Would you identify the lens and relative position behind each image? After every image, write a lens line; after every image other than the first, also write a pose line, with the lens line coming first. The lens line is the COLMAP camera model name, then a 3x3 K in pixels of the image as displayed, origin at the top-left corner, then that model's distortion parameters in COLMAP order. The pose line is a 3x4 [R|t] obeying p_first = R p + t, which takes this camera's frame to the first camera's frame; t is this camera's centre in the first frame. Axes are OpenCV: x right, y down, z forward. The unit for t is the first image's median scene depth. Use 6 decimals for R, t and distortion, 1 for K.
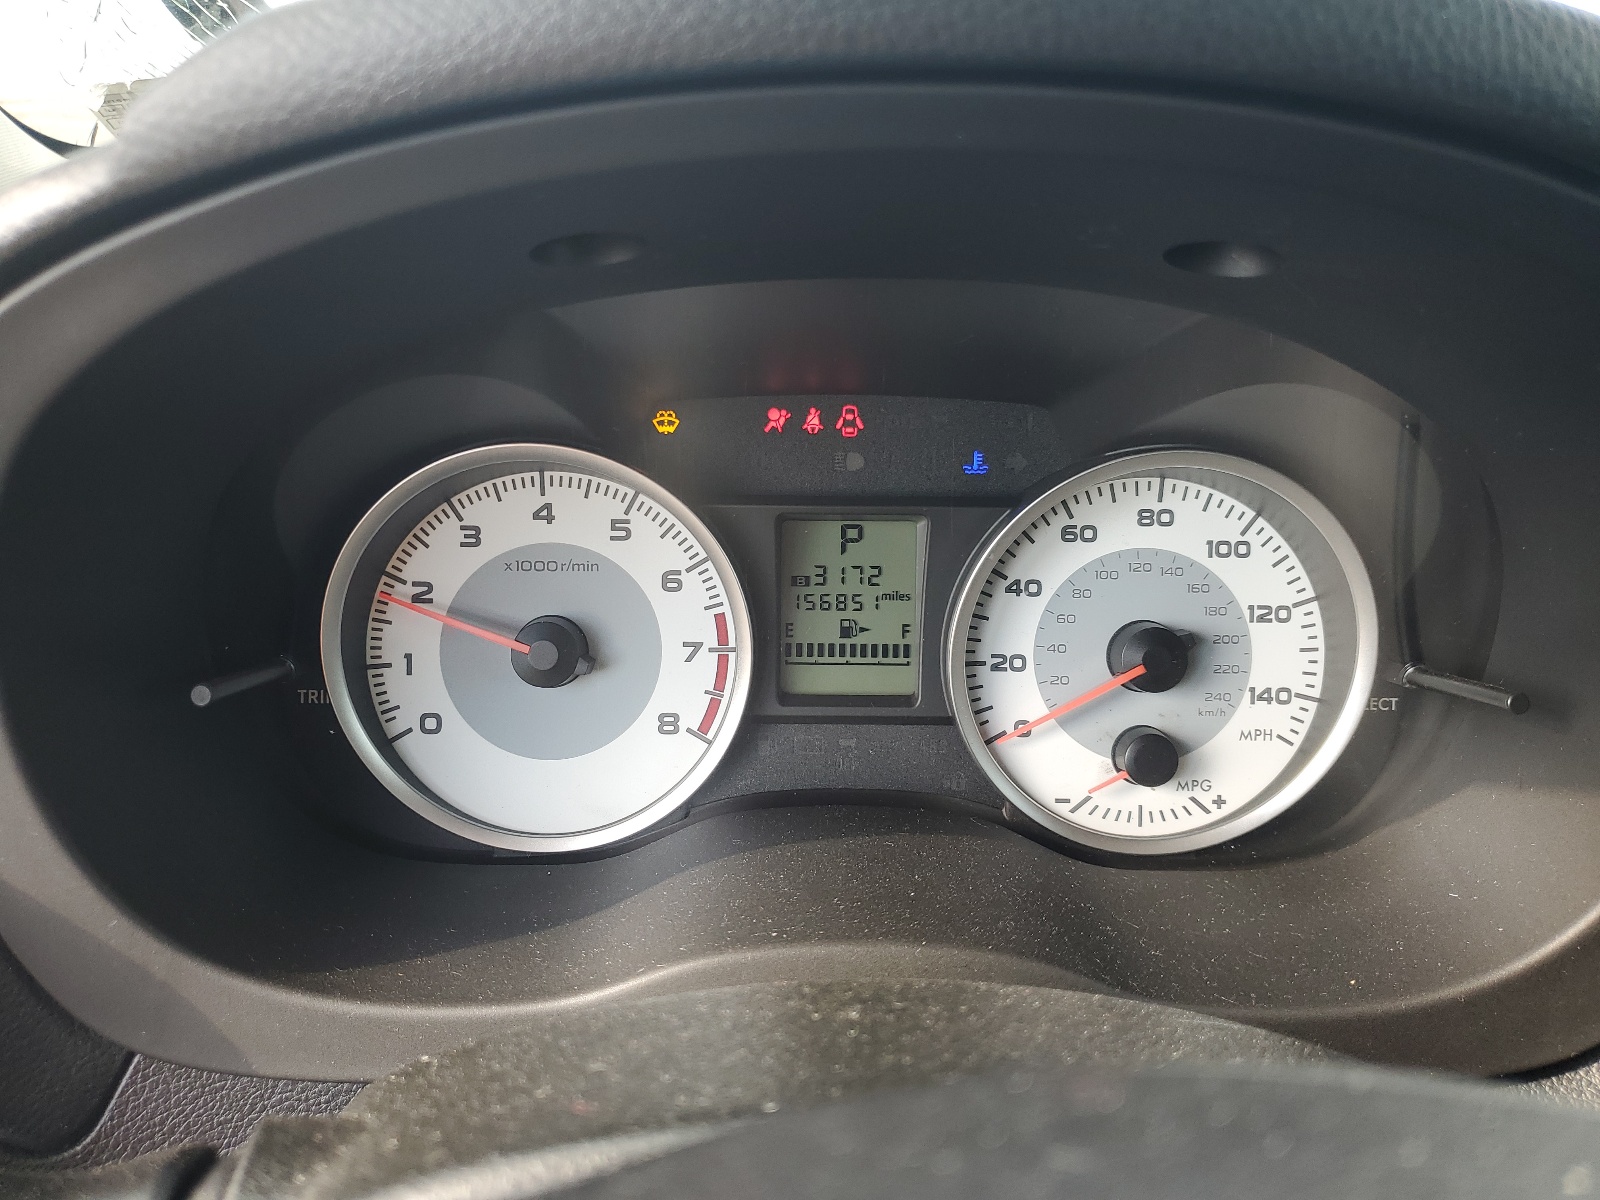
lens RADIAL K [[1202.0, 0, 799.6], [0, 1202.0, 600.0], [0, 0, 1]] dist [0.001394, 0.000433]
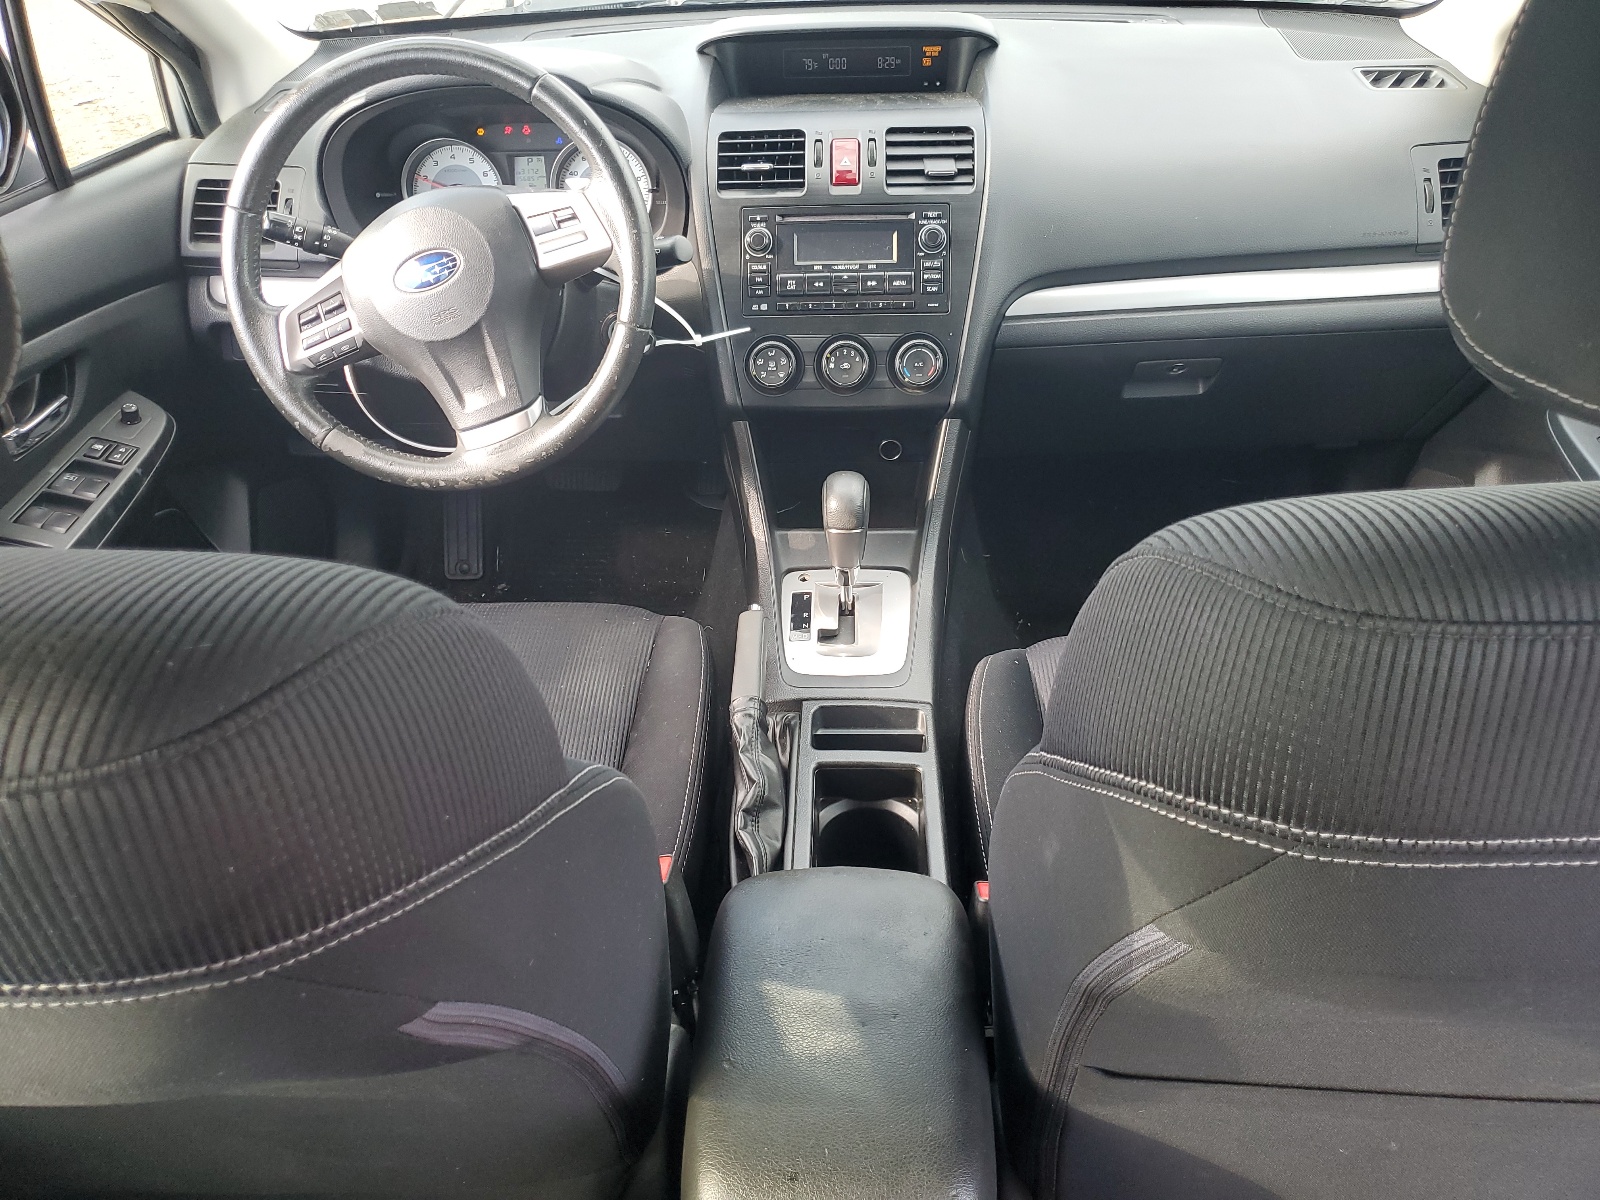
lens RADIAL K [[1202.0, 0, 801.3], [0, 1202.0, 601.5], [0, 0, 1]] dist [0.001394, 0.000433]
pose [[0.995532, 0.006151, -0.094219, 1.342658], [0.016450, 0.971314, 0.237233, 0.440145], [0.092976, -0.237723, 0.966873, -3.152498]]
